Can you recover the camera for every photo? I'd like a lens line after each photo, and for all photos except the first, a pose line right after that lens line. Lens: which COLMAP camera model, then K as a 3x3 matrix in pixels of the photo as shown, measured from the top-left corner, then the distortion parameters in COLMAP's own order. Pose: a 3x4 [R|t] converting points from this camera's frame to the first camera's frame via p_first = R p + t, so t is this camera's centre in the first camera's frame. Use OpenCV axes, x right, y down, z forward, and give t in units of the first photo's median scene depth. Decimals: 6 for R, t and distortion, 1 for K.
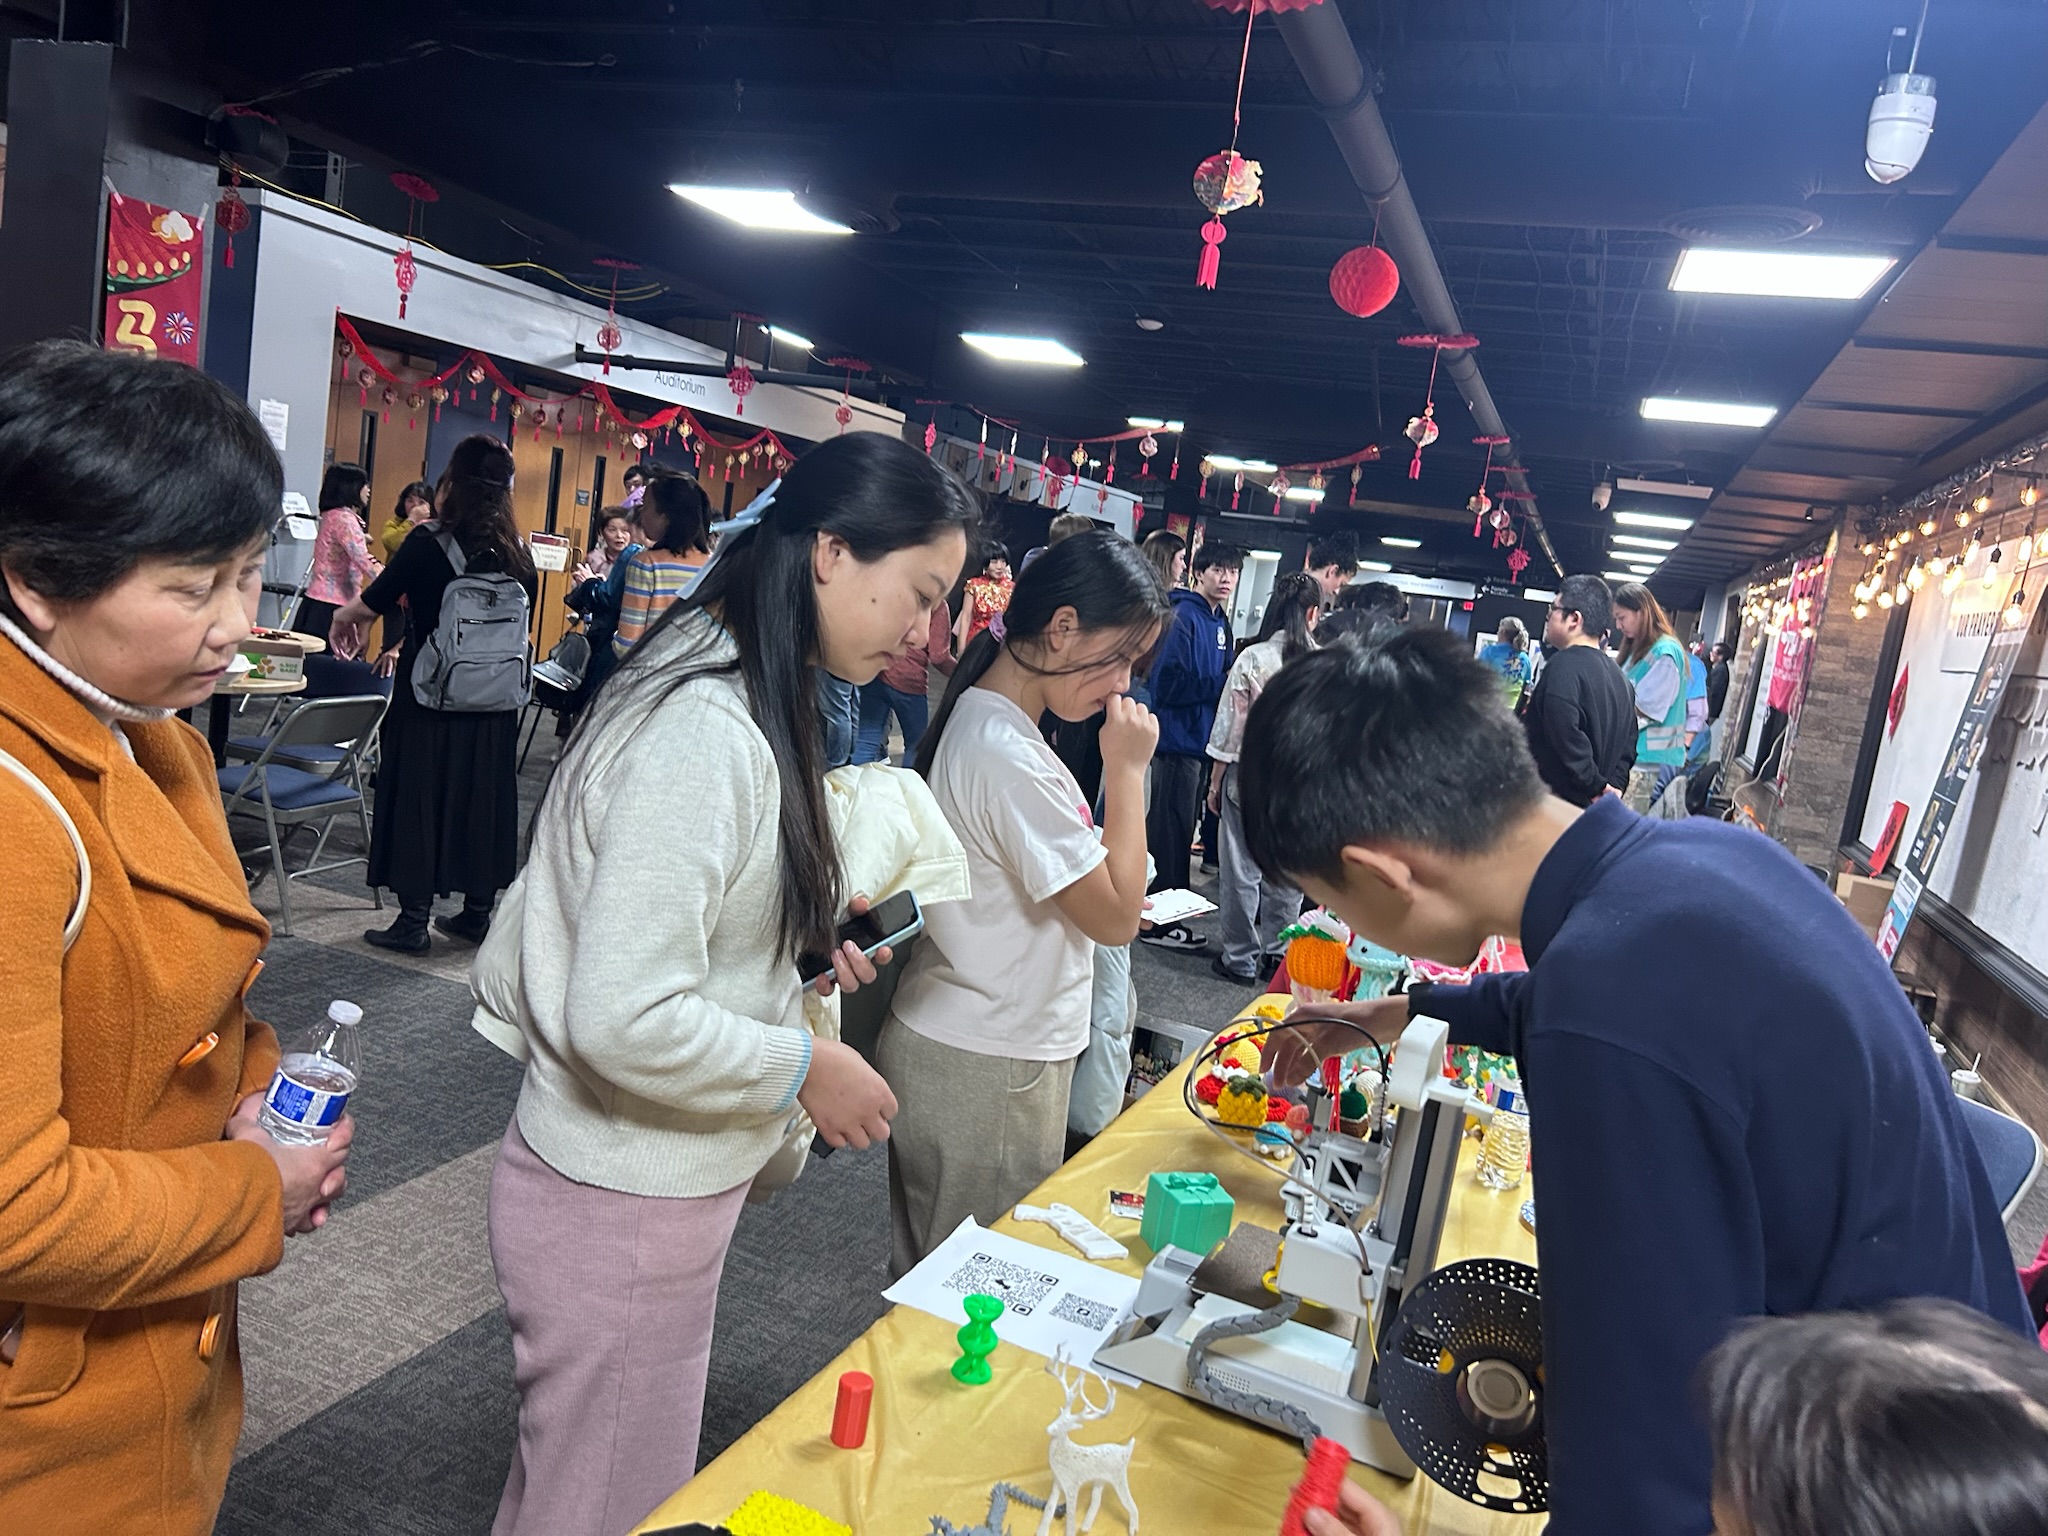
lens RADIAL K [[1554.6, 0, 1001.5], [0, 1554.6, 757.6], [0, 0, 1]] dist [0.039329, -0.041907]
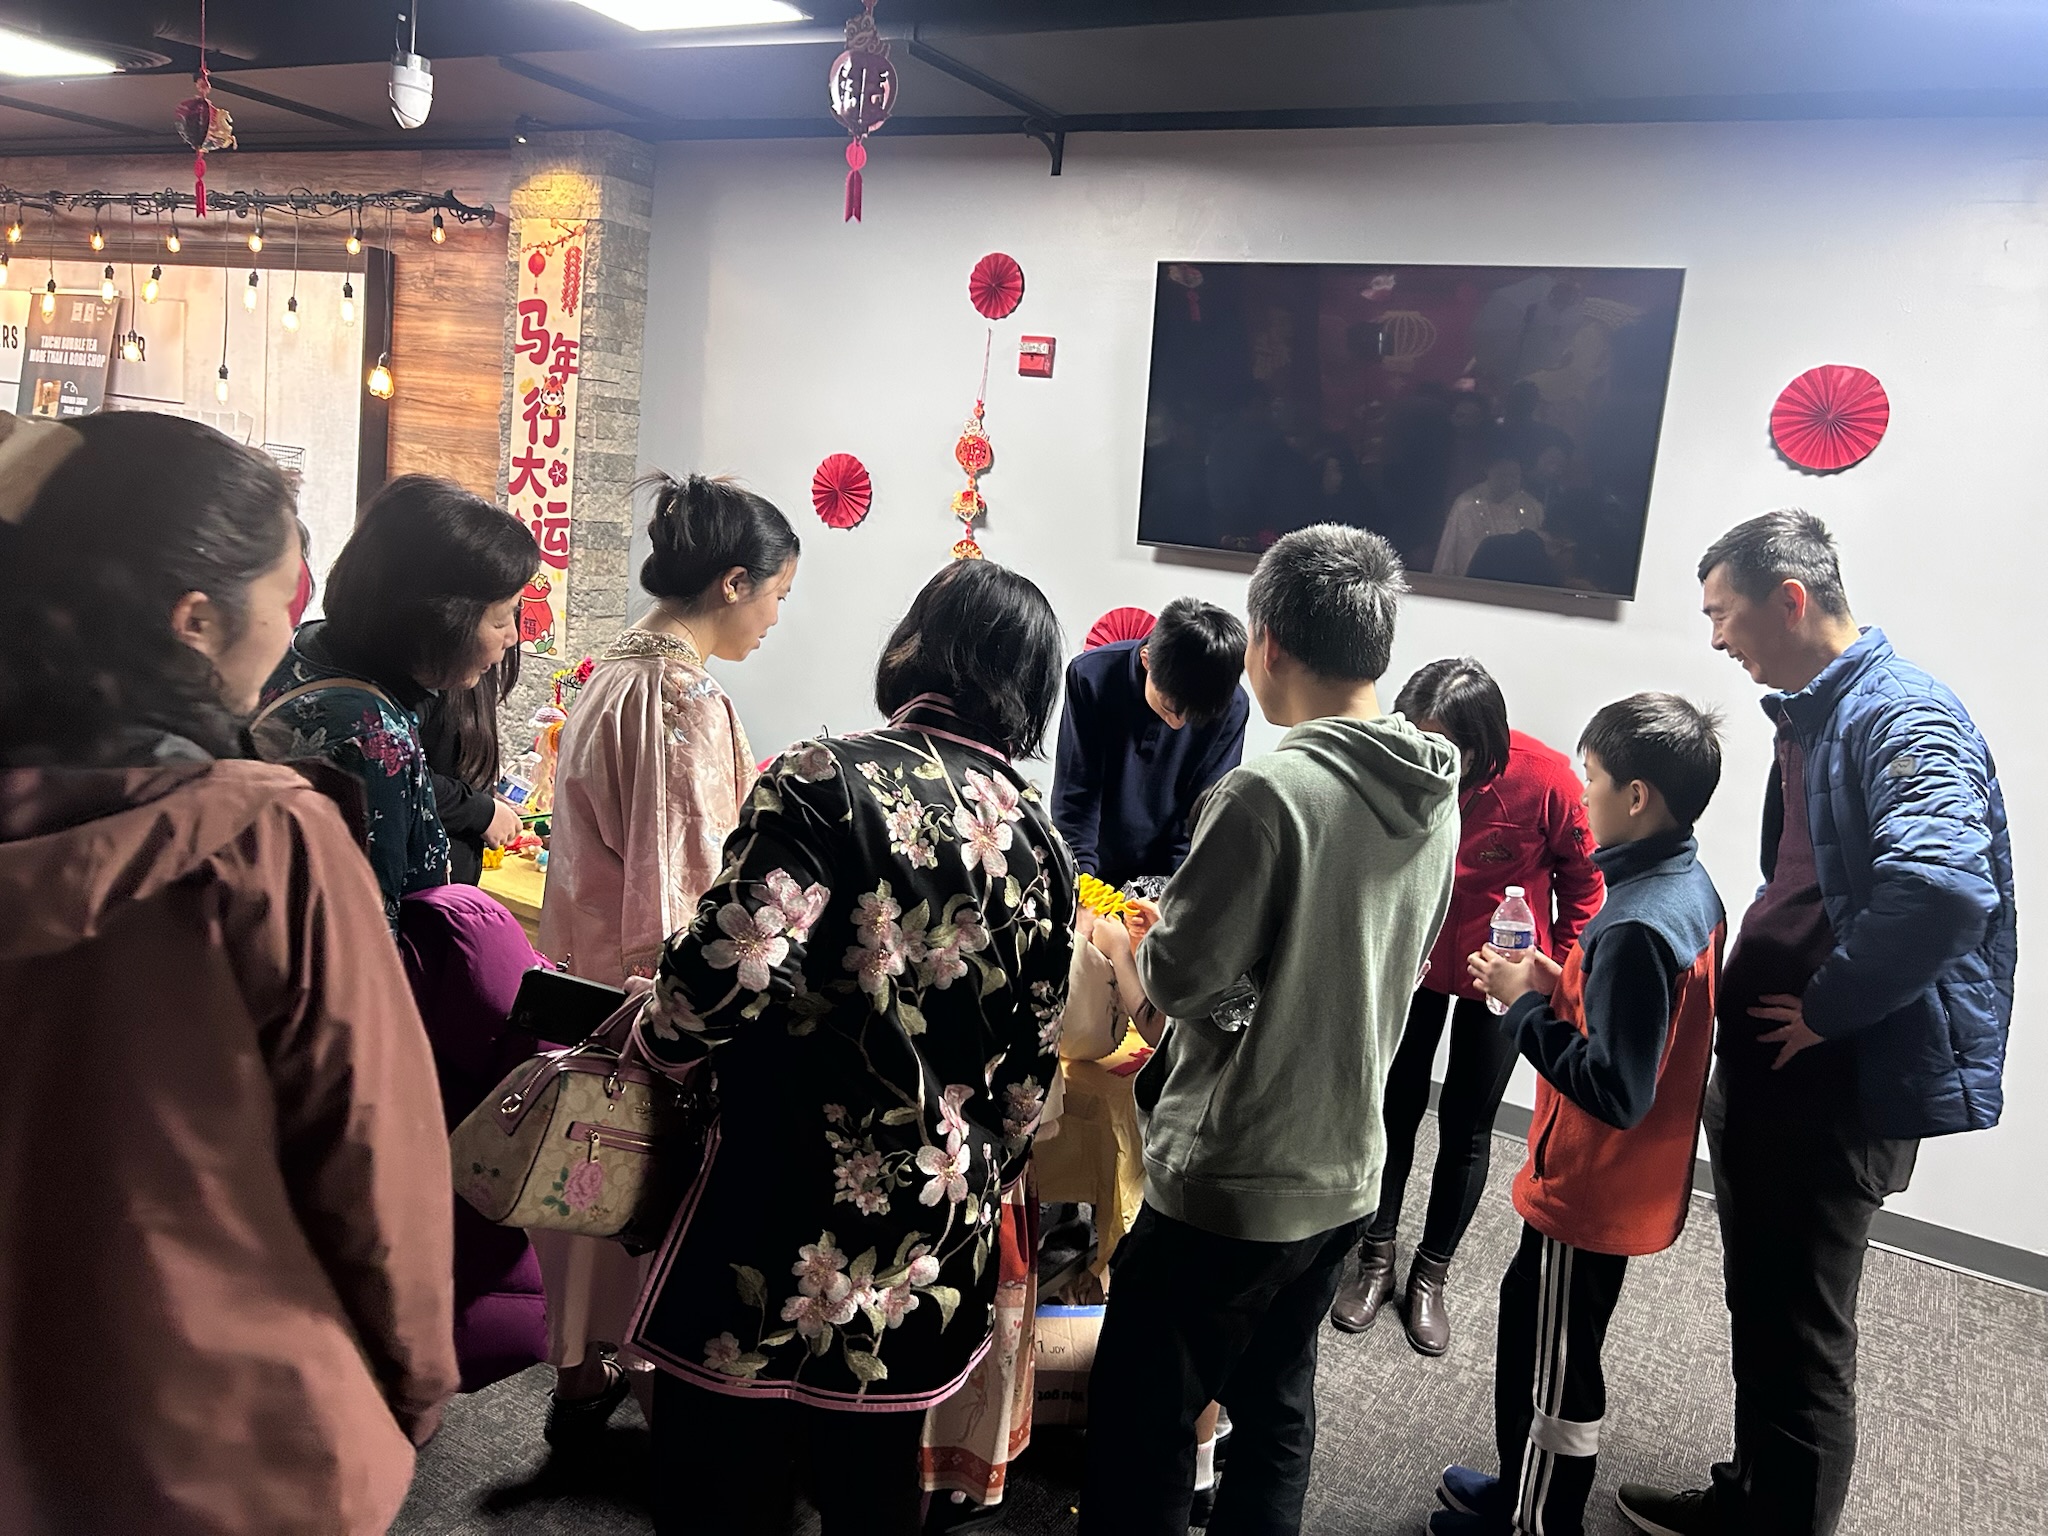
lens RADIAL K [[1554.6, 0, 1003.4], [0, 1554.6, 773.7], [0, 0, 1]] dist [0.039329, -0.041907]
pose [[0.194102, -0.297047, 0.934926, -0.279924], [0.038179, 0.954618, 0.295377, -0.067448], [-0.980238, -0.021639, 0.196634, 0.054834]]
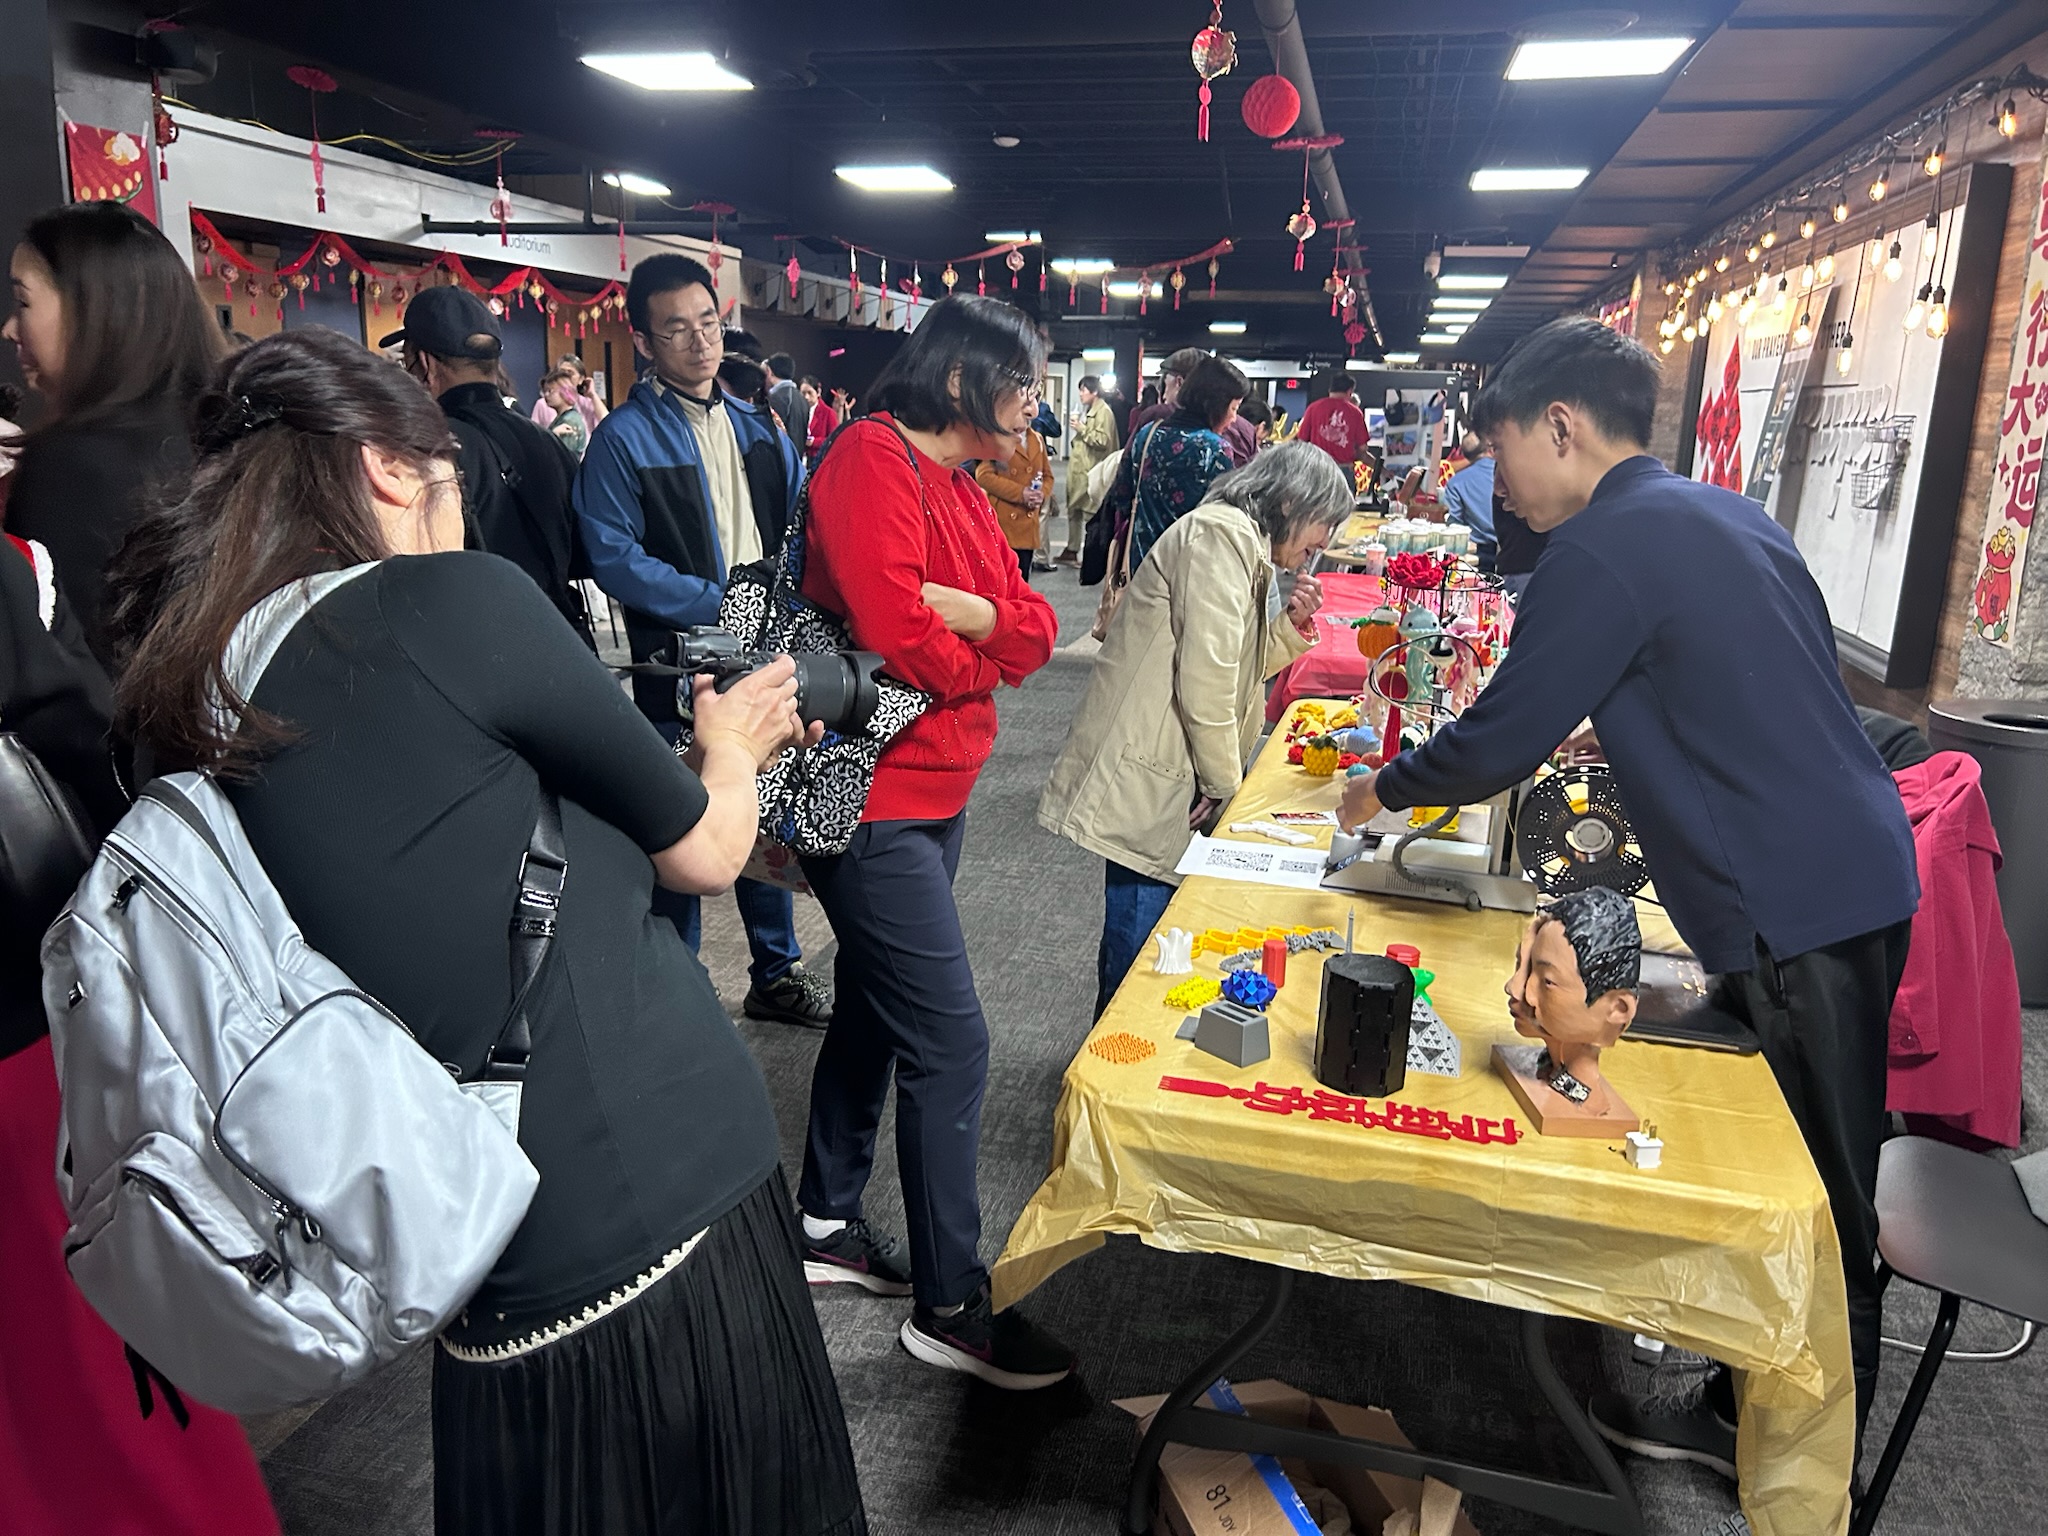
lens RADIAL K [[1554.6, 0, 1024.7], [0, 1554.6, 751.1], [0, 0, 1]] dist [0.039329, -0.041907]
pose [[0.984946, -0.137394, 0.104905, -0.061806], [0.125216, 0.985443, 0.114991, 0.005753], [-0.119177, -0.100124, 0.987812, -0.080268]]
